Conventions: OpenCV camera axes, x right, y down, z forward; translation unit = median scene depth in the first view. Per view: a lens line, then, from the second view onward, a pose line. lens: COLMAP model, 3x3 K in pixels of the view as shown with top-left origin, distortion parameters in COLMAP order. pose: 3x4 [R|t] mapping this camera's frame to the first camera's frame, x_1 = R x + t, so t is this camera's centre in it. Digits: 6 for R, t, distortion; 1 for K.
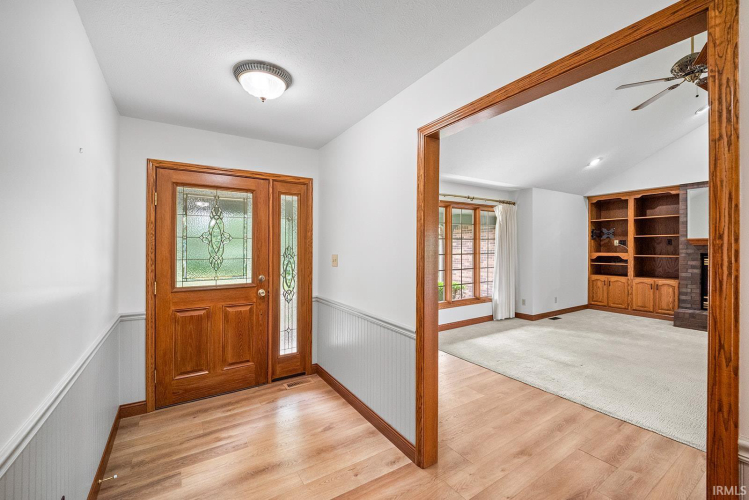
lens RADIAL K [[309.6, 0, 373.7], [0, 309.6, 250.7], [0, 0, 1]] dist [-0.025299, -0.002252]
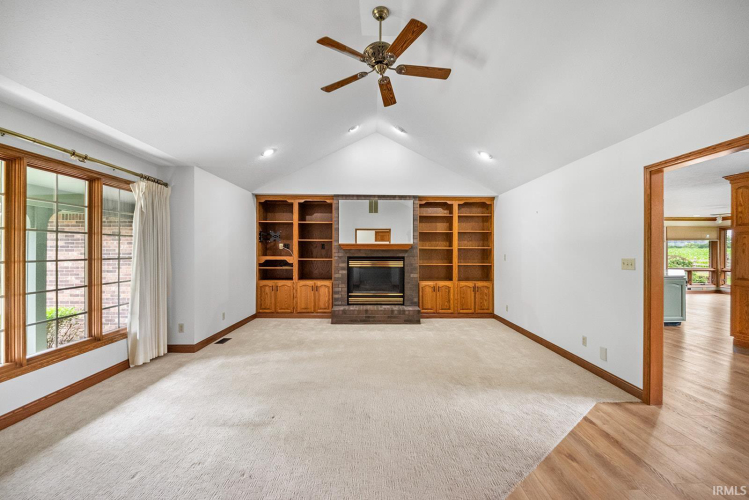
lens RADIAL K [[309.6, 0, 380.1], [0, 309.6, 253.5], [0, 0, 1]] dist [-0.025299, -0.002252]
pose [[0.509897, 0.001791, 0.860234, 0.123423], [0.001731, 0.999994, -0.003108, 0.001176], [-0.860234, 0.003074, 0.509890, 0.263005]]
